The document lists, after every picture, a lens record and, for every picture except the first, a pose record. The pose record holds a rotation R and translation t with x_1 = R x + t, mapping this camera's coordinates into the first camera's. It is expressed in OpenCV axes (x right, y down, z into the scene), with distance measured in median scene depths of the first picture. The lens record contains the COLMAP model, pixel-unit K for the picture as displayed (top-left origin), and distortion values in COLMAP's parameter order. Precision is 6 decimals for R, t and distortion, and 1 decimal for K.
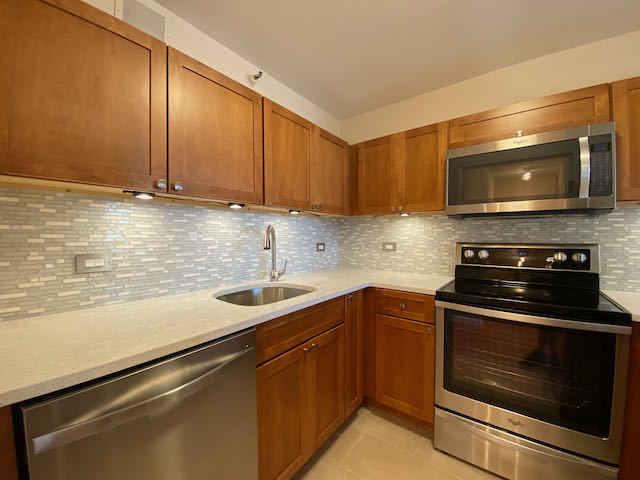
lens RADIAL K [[256.4, 0, 320.0], [0, 256.4, 240.0], [0, 0, 1]] dist [0.021330, -0.023157]
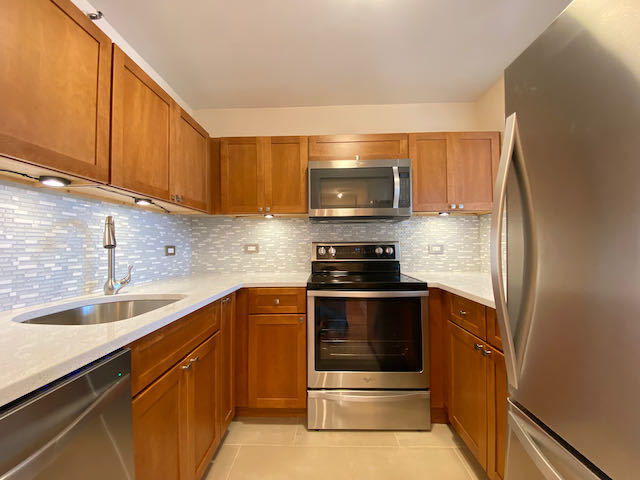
lens RADIAL K [[256.4, 0, 320.0], [0, 256.4, 240.0], [0, 0, 1]] dist [0.021330, -0.023157]
pose [[0.804162, 0.004998, 0.594389, -0.143641], [0.020583, 0.999131, -0.036249, 0.047266], [-0.594053, 0.041384, 0.803360, 0.059530]]
